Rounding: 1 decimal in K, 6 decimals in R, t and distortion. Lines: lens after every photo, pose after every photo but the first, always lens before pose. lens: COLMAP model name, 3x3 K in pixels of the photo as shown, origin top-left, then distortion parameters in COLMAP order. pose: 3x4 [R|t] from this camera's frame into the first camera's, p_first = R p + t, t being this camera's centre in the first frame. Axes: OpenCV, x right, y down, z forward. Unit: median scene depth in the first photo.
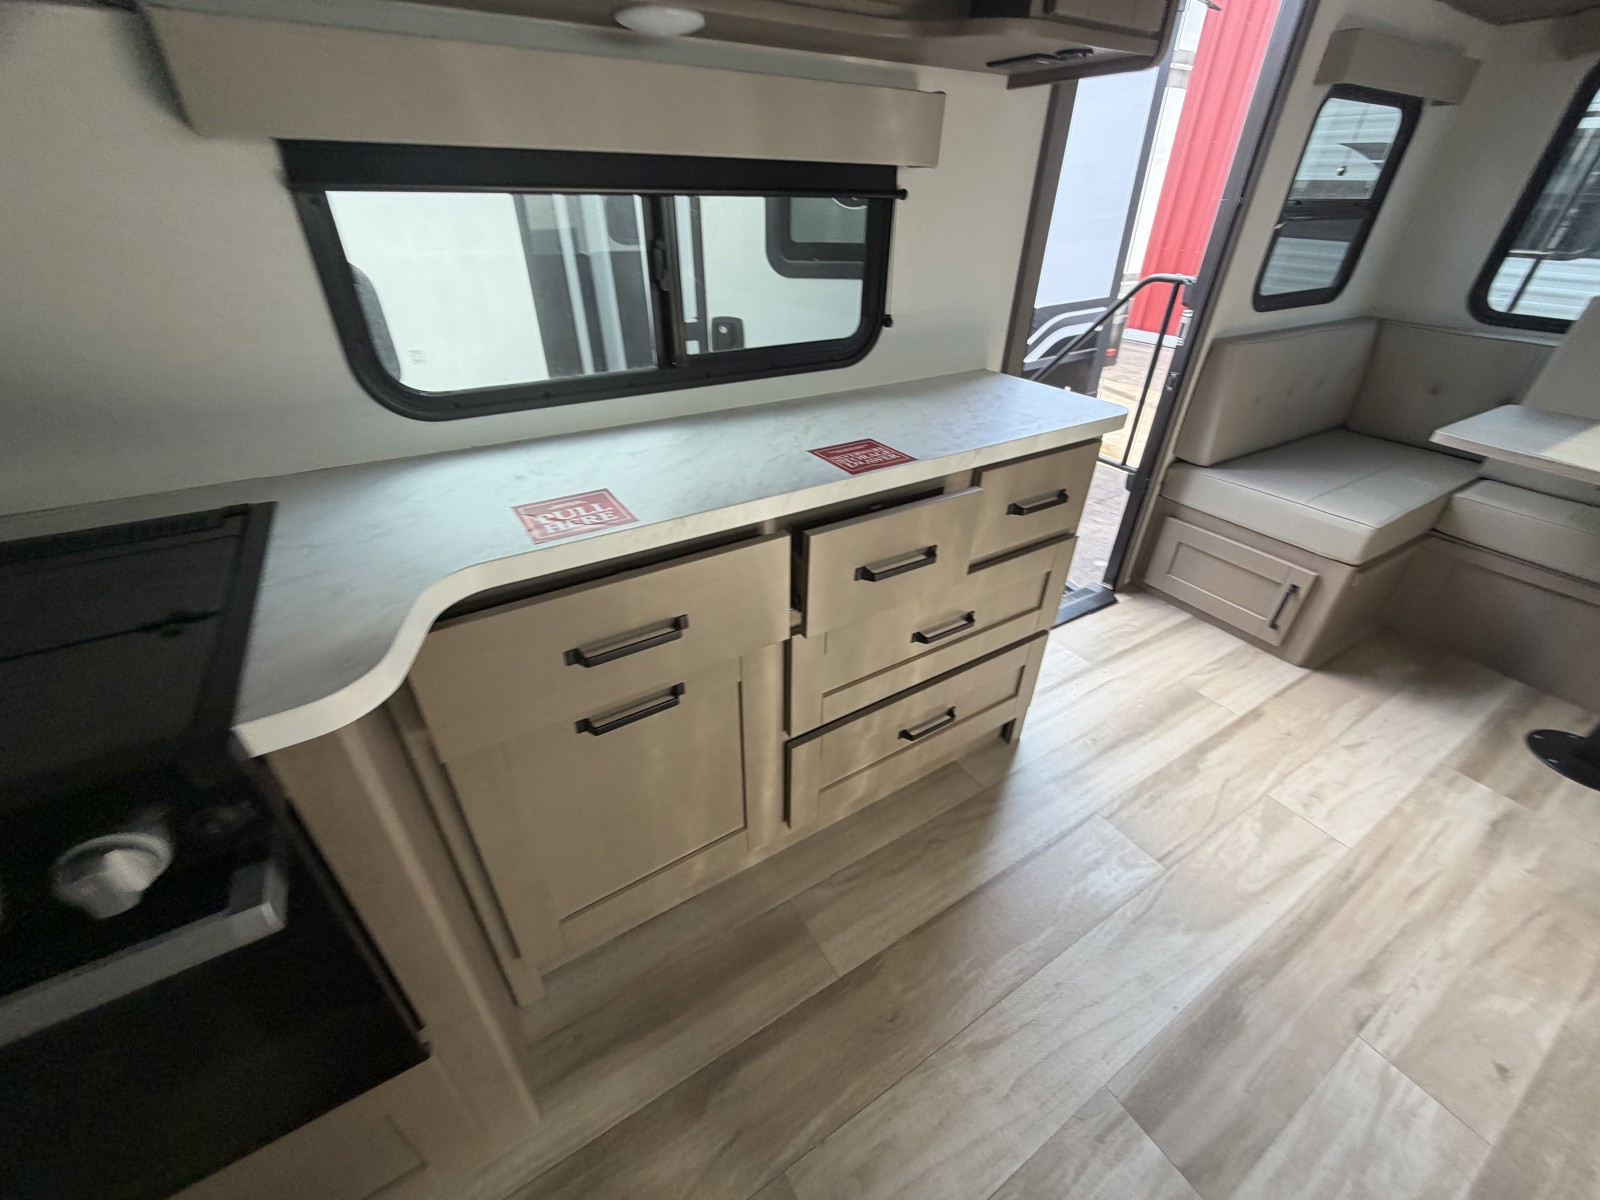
lens RADIAL K [[642.3, 0, 789.3], [0, 642.3, 601.6], [0, 0, 1]] dist [-0.000590, -0.000152]
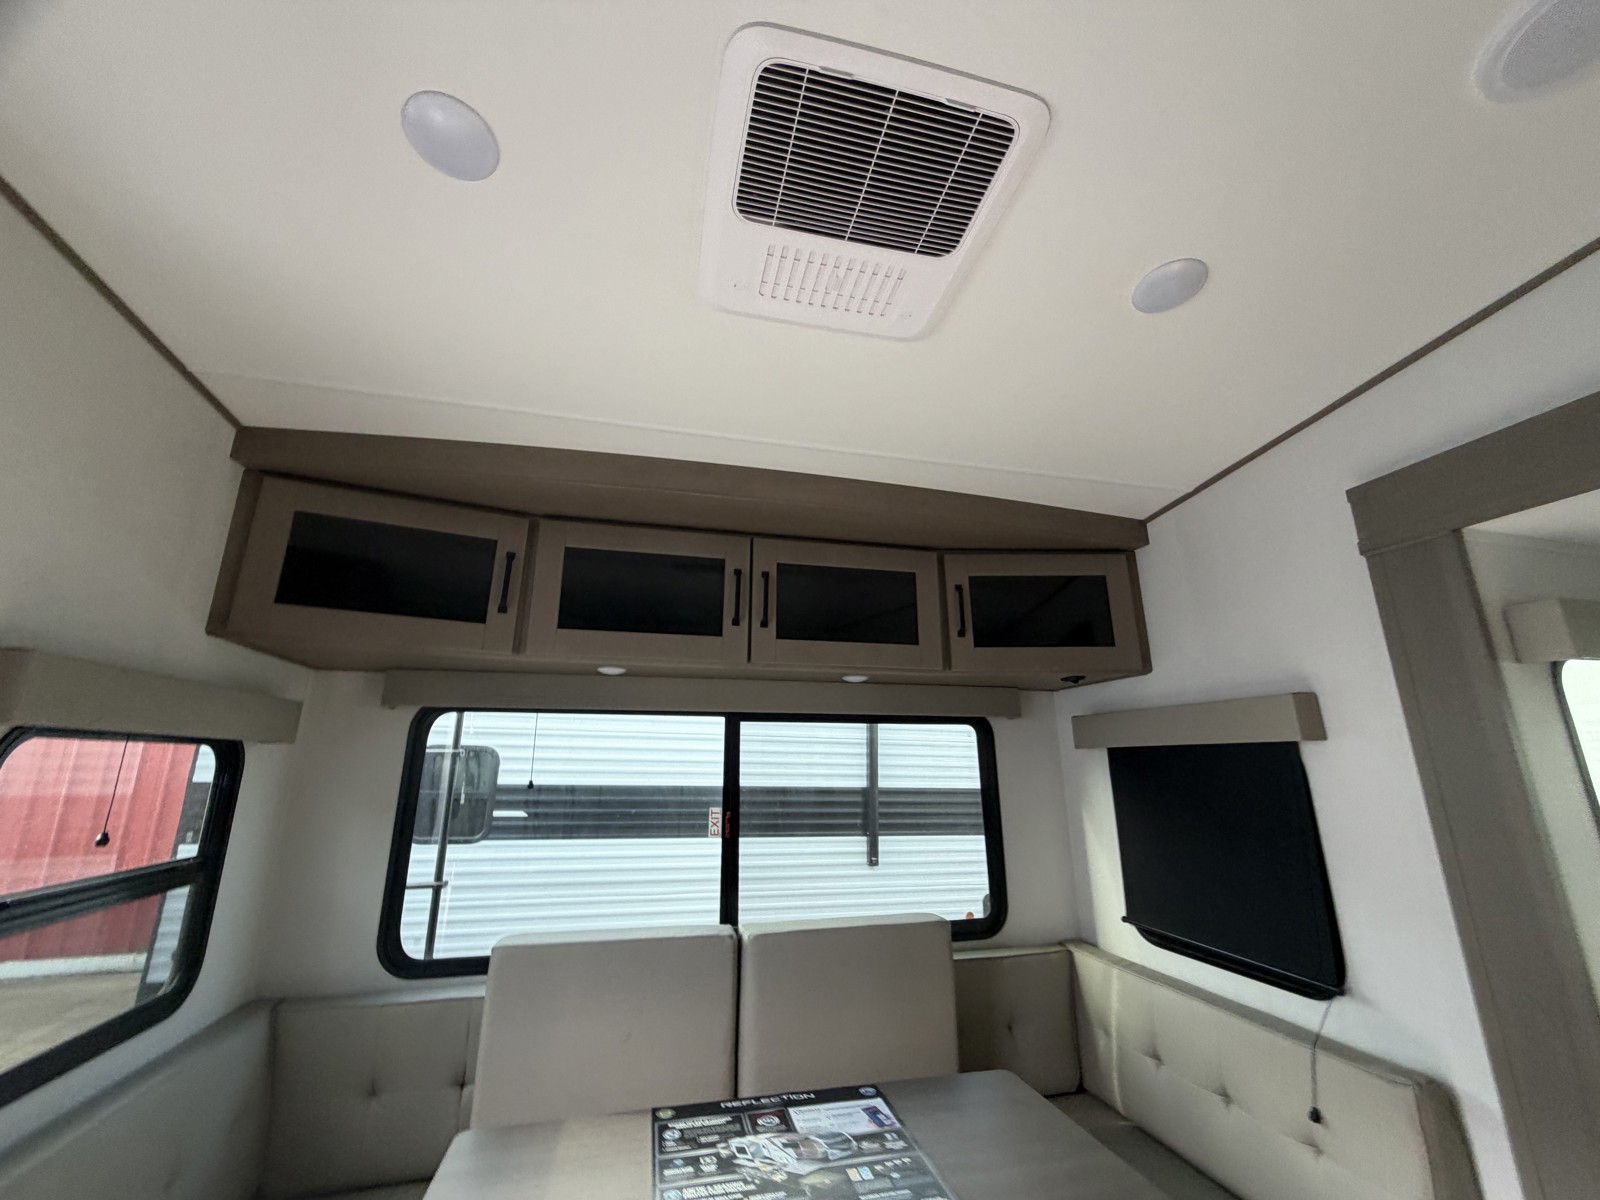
lens RADIAL K [[642.3, 0, 805.6], [0, 642.3, 594.9], [0, 0, 1]] dist [-0.000590, -0.000152]
pose [[0.300546, 0.230424, 0.925515, 0.604278], [0.520766, 0.773317, -0.361642, -0.392919], [-0.799047, 0.590666, 0.112420, 0.377761]]
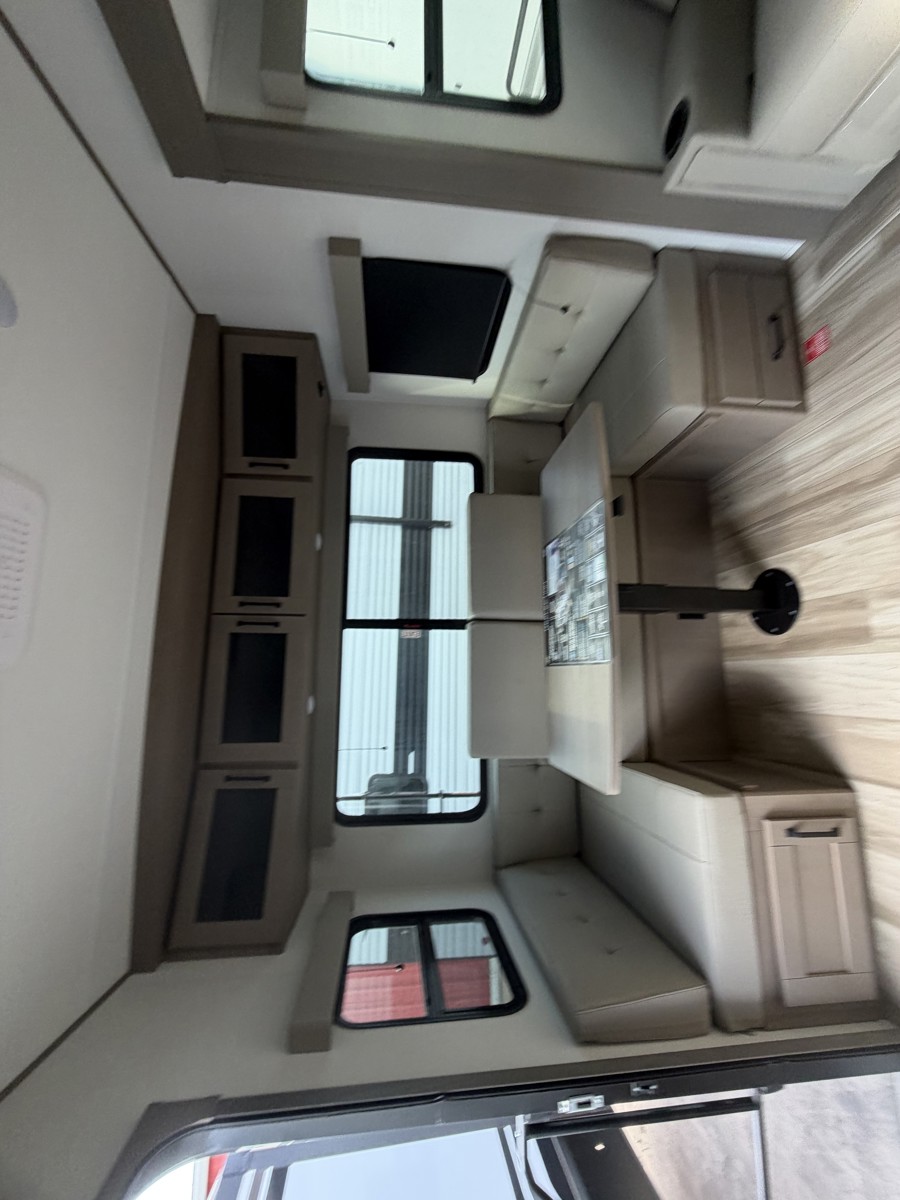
lens RADIAL K [[481.7, 0, 451.2], [0, 481.7, 602.2], [0, 0, 1]] dist [-0.000590, -0.000152]
pose [[-0.119782, -0.381592, 0.916537, 0.446199], [0.869778, -0.485452, -0.088443, -0.294226], [0.478684, 0.786590, 0.390049, 0.312951]]
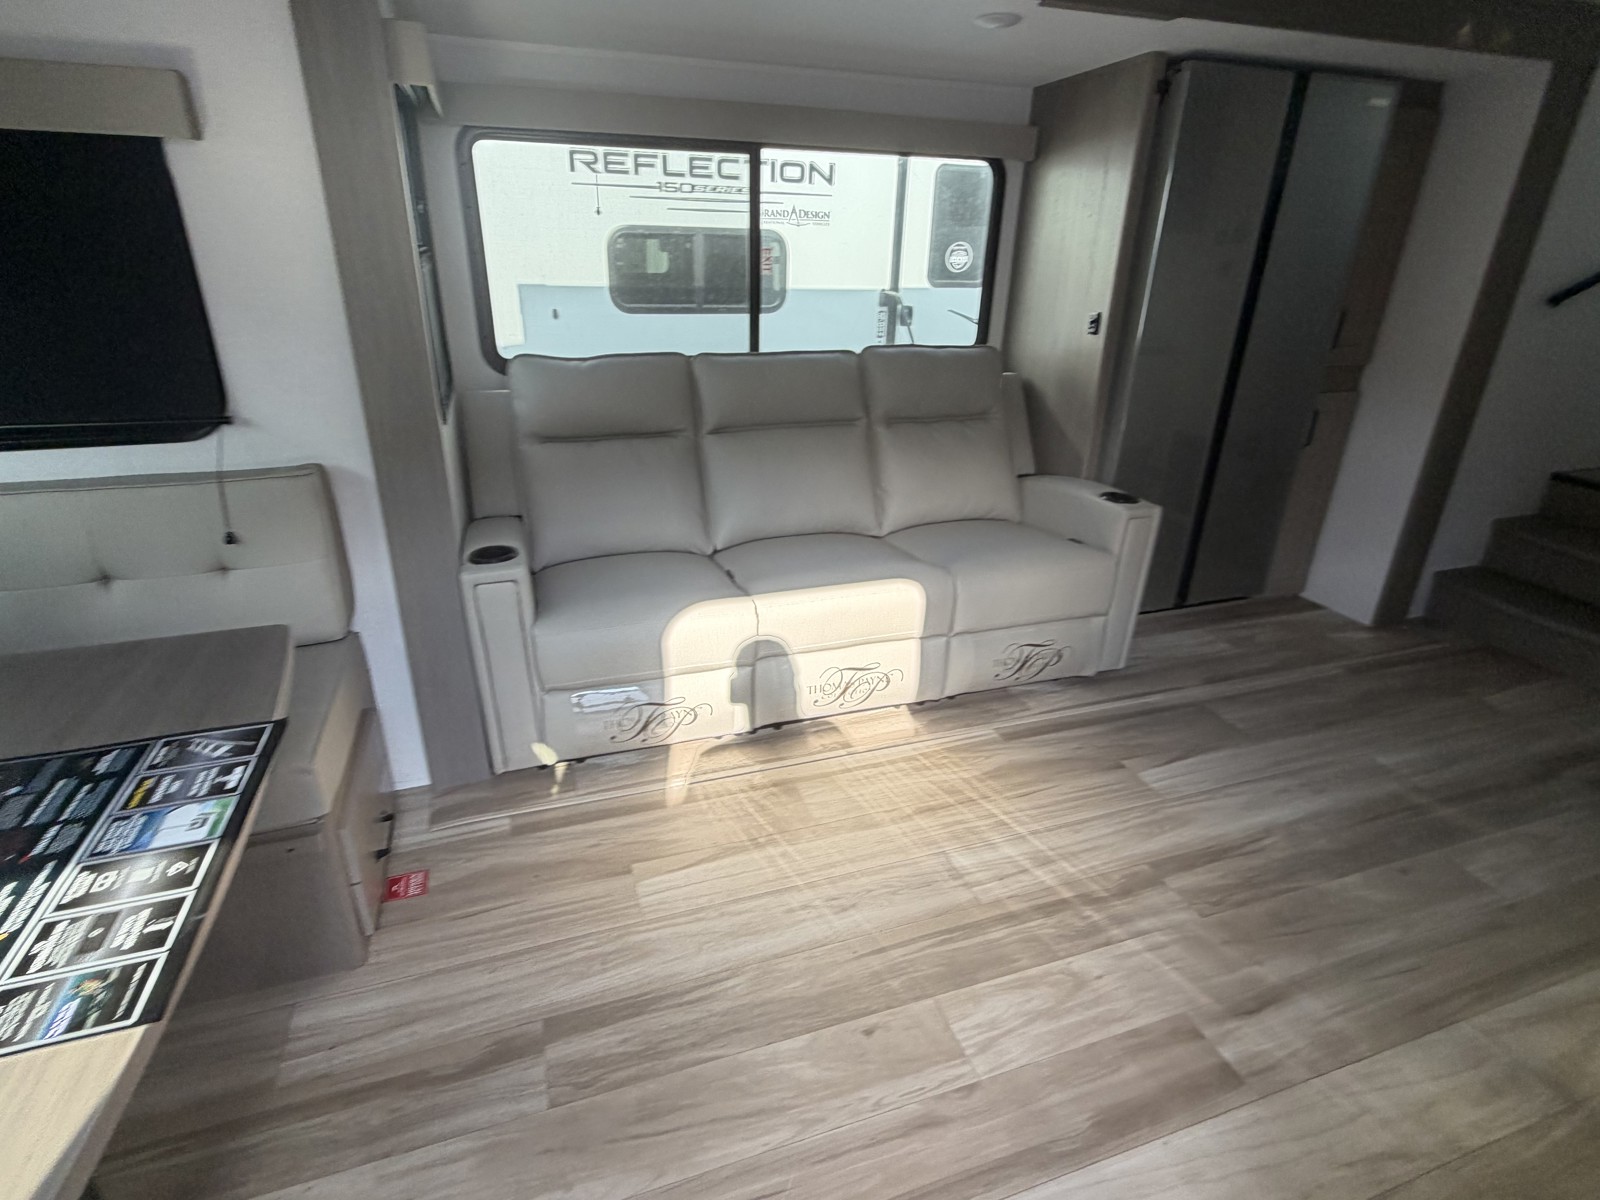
lens RADIAL K [[829.2, 0, 793.1], [0, 829.2, 615.8], [0, 0, 1]] dist [-0.000635, 0.000633]
pose [[-0.976532, -0.120619, 0.178427, 0.793953], [0.085472, 0.543383, 0.835122, -0.637469], [-0.197686, 0.830774, -0.520321, 0.869817]]
